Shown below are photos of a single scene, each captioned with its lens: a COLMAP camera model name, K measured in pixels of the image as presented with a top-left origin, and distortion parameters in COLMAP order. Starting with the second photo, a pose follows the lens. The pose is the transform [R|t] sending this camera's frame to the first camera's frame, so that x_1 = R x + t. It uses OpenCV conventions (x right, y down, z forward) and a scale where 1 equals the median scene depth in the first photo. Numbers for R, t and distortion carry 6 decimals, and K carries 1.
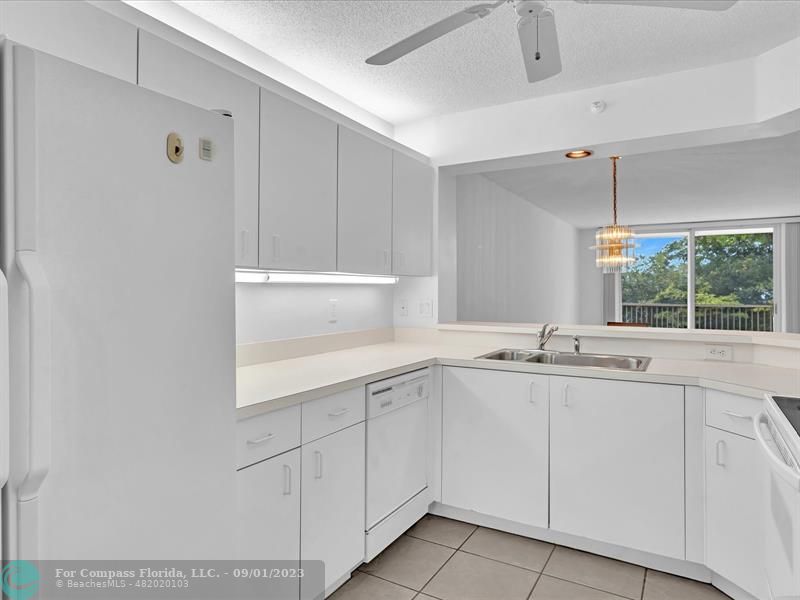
lens RADIAL K [[509.1, 0, 408.8], [0, 509.1, 283.8], [0, 0, 1]] dist [0.002485, 0.003298]
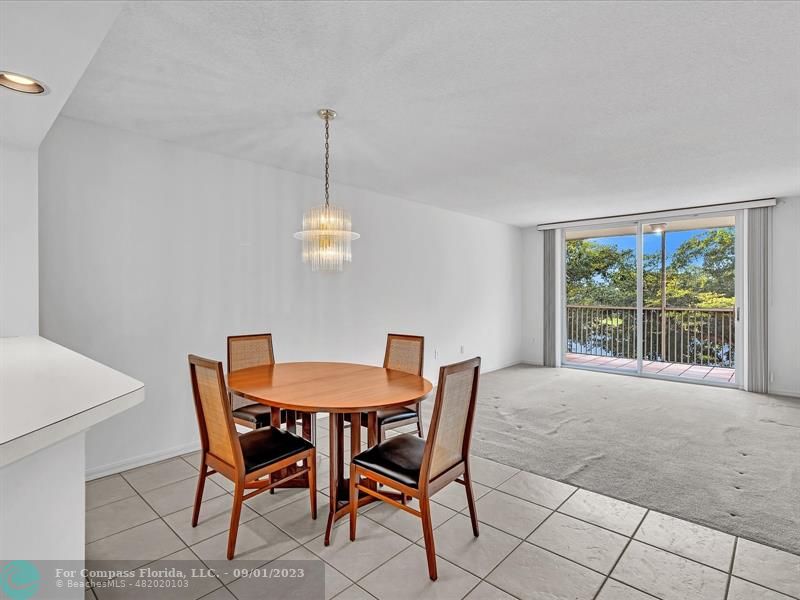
lens RADIAL K [[414.2, 0, 399.7], [0, 414.2, 293.0], [0, 0, 1]] dist [0.004258, 0.000194]
pose [[0.973337, -0.003327, -0.229355, 0.805486], [0.007654, 0.999809, 0.017978, -0.000495], [0.229251, -0.019254, 0.973177, 0.524655]]
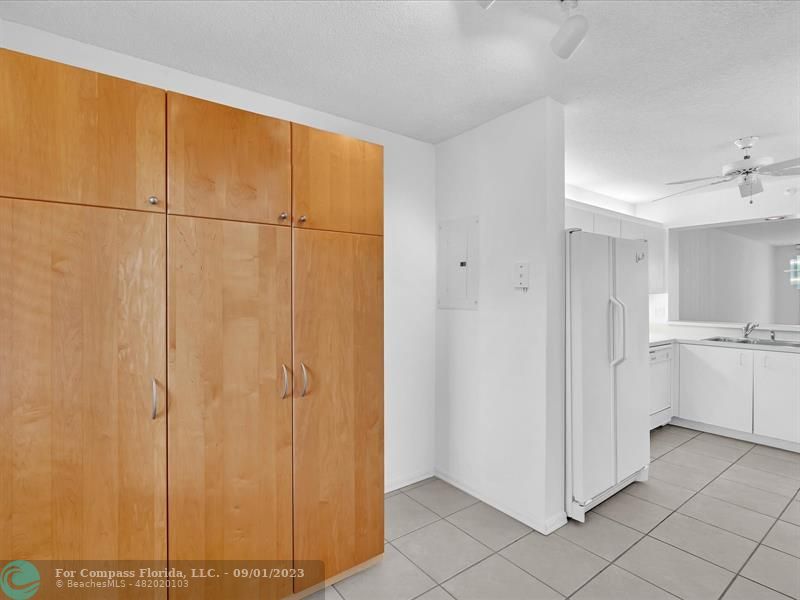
lens RADIAL K [[414.2, 0, 400.9], [0, 414.2, 295.0], [0, 0, 1]] dist [0.004258, 0.000194]
pose [[0.917000, -0.000883, -0.398886, -0.212301], [0.005818, 0.999921, 0.011162, -0.030840], [0.398845, -0.012556, 0.916932, -0.638671]]
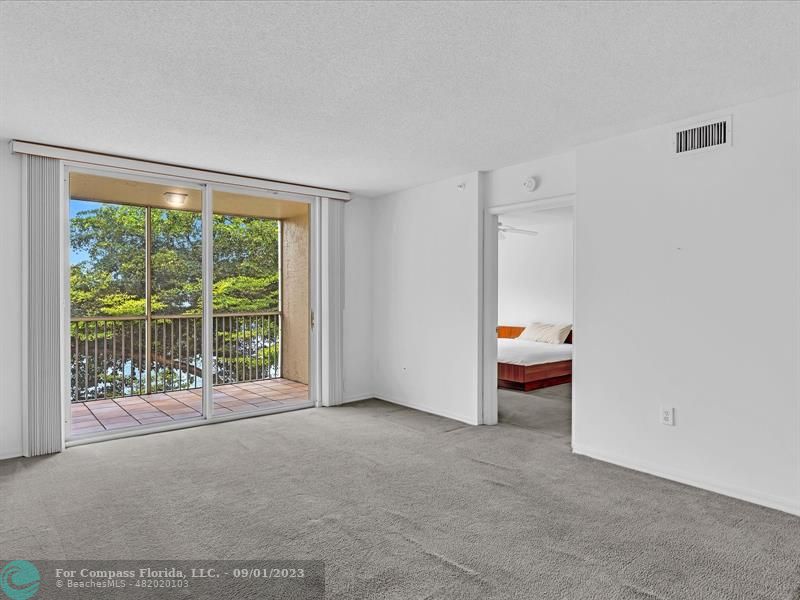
lens RADIAL K [[482.6, 0, 393.0], [0, 482.6, 297.3], [0, 0, 1]] dist [0.001666, -0.001369]
pose [[0.375522, -0.010304, 0.926756, 0.334307], [-0.013911, 0.999763, 0.016752, 0.017730], [-0.926709, -0.019183, 0.375290, 1.550250]]
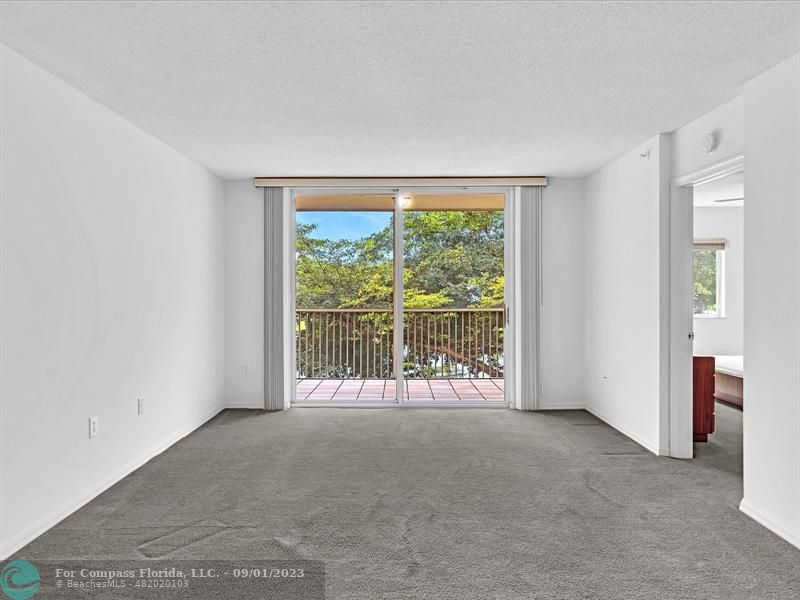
lens RADIAL K [[548.3, 0, 393.9], [0, 548.3, 292.8], [0, 0, 1]] dist [-0.001740, 0.004787]
pose [[0.878418, -0.008687, 0.477814, 0.579207], [-0.003382, 0.999697, 0.024393, 0.007587], [-0.477881, -0.023043, 0.878122, 1.055390]]
